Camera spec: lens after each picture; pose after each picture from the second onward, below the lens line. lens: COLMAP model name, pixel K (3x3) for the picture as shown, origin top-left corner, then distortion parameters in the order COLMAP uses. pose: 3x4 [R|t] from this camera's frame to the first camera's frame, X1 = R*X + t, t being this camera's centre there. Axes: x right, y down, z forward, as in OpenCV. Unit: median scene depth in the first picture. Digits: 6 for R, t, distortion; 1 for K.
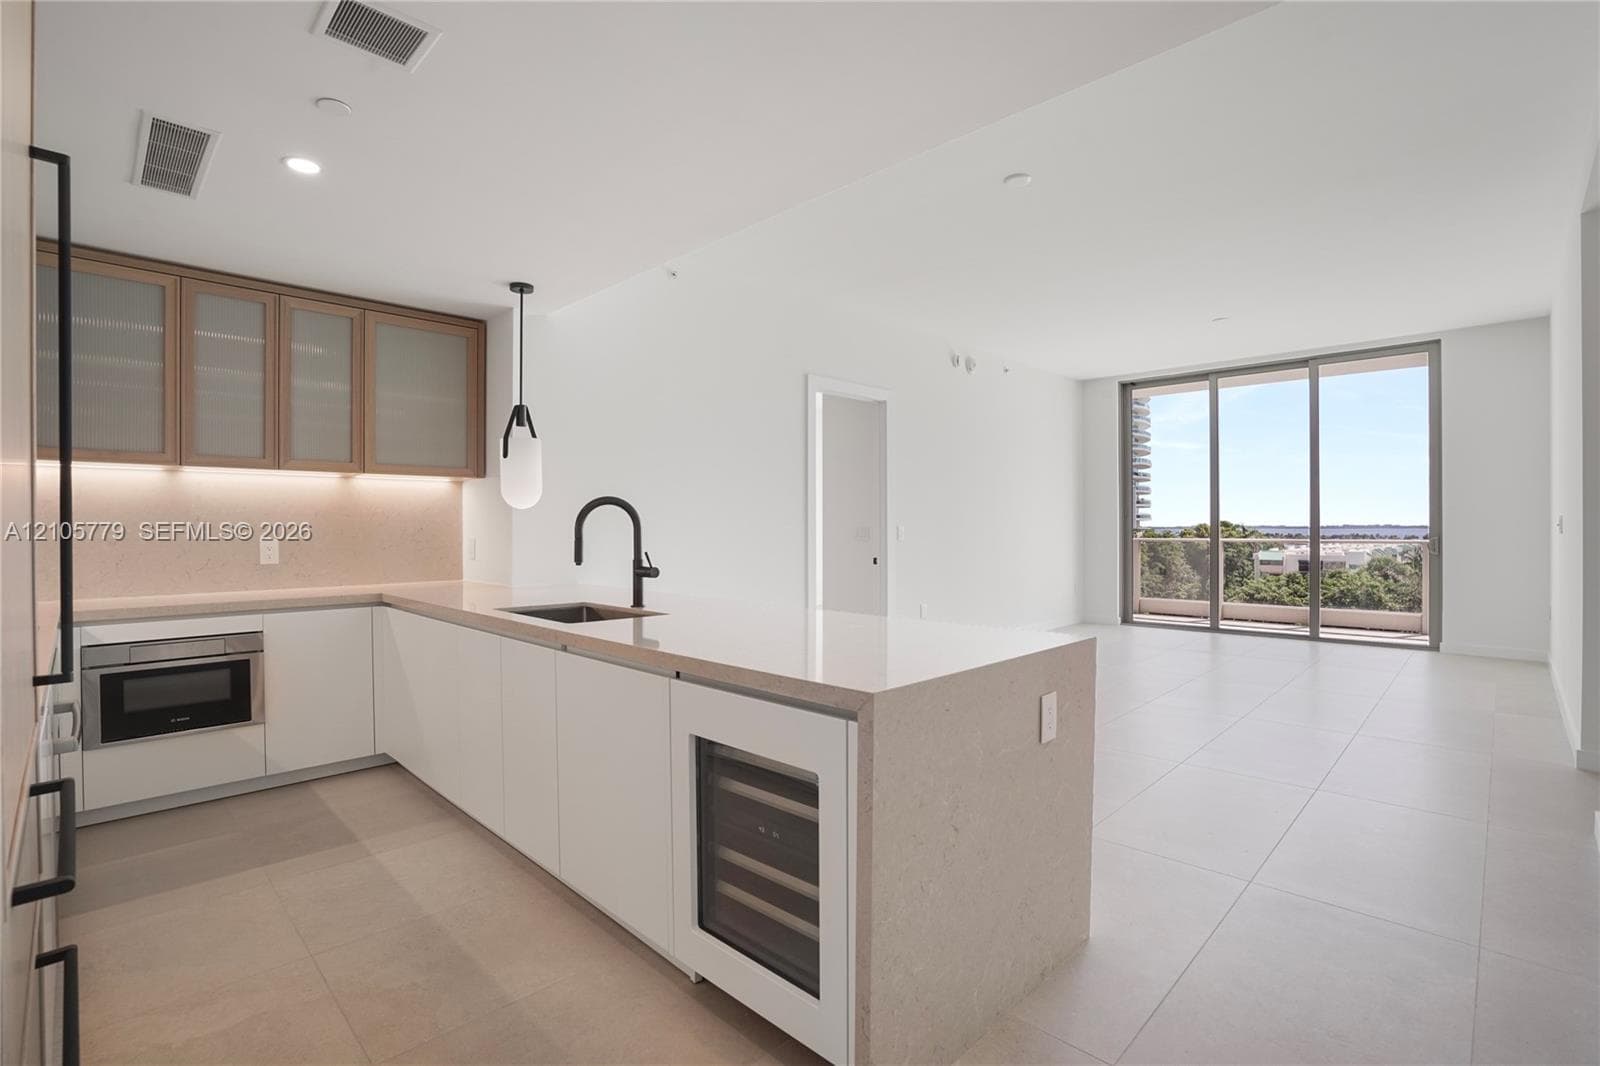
lens RADIAL K [[735.5, 0, 800.0], [0, 735.5, 533.0], [0, 0, 1]] dist [-0.038583, 0.000231]
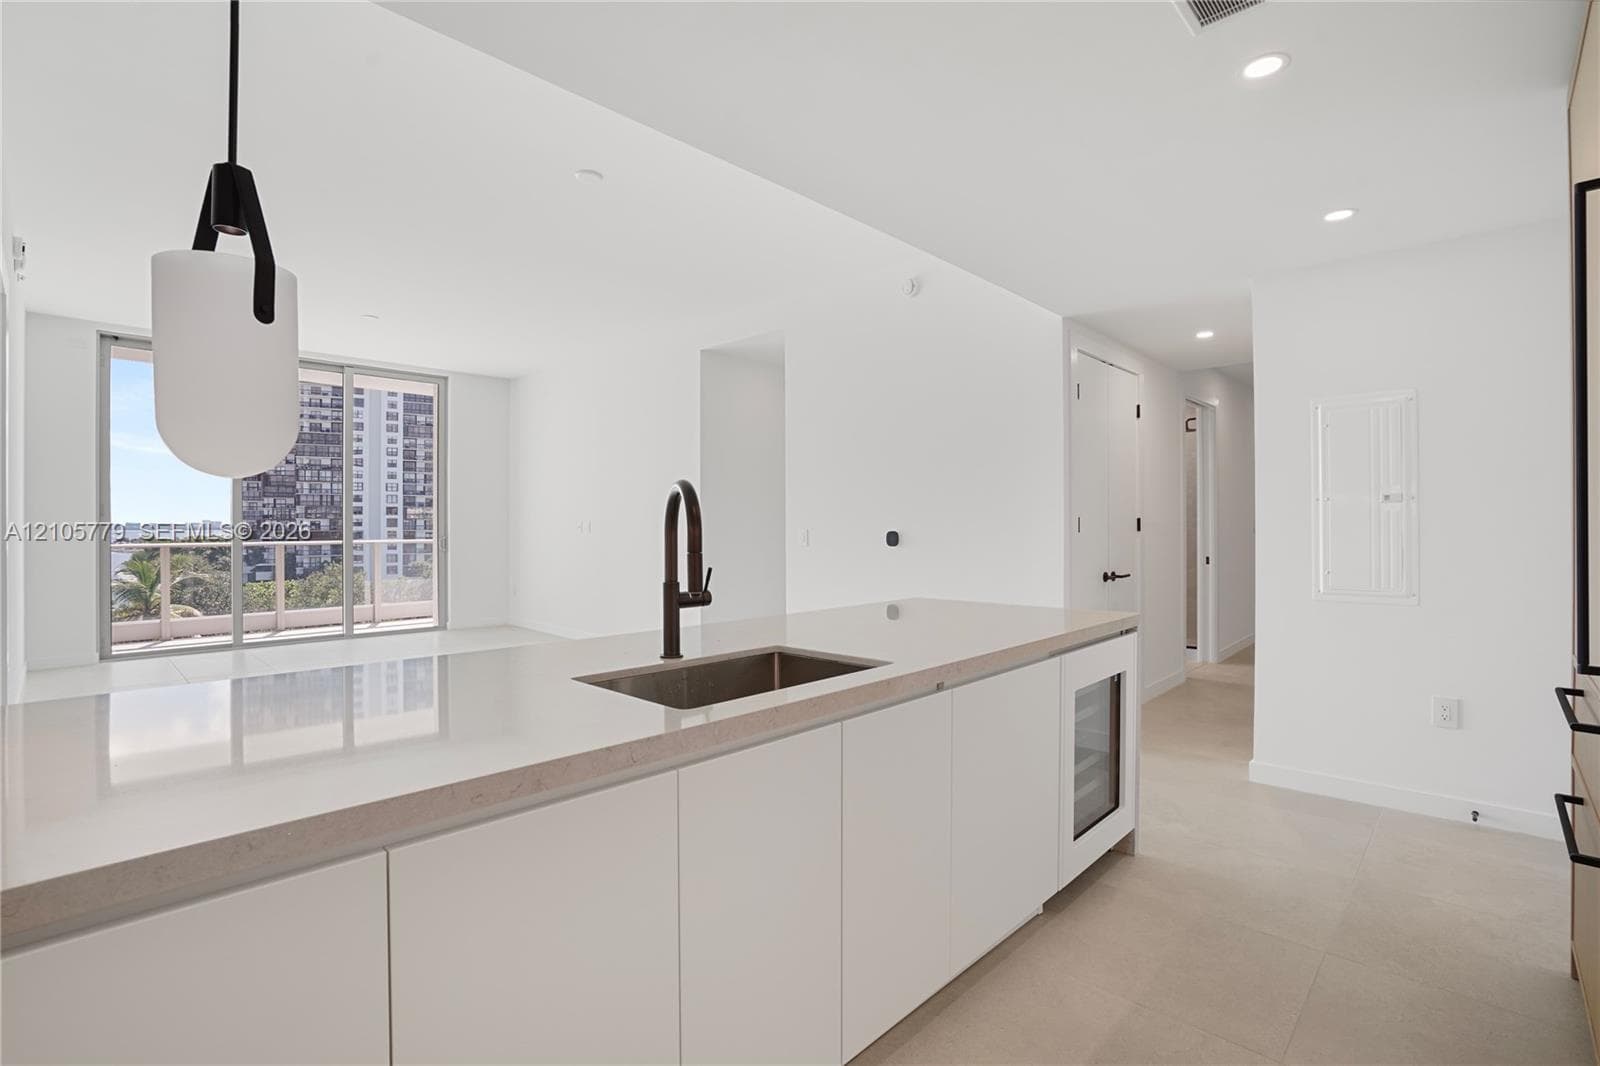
lens RADIAL K [[721.4, 0, 817.7], [0, 721.4, 524.6], [0, 0, 1]] dist [-0.001996, -0.000113]
pose [[-0.020529, 0.006375, 0.999769, -0.373923], [0.006015, 0.999962, -0.006253, -0.003846], [-0.999771, 0.005885, -0.020566, 0.390116]]
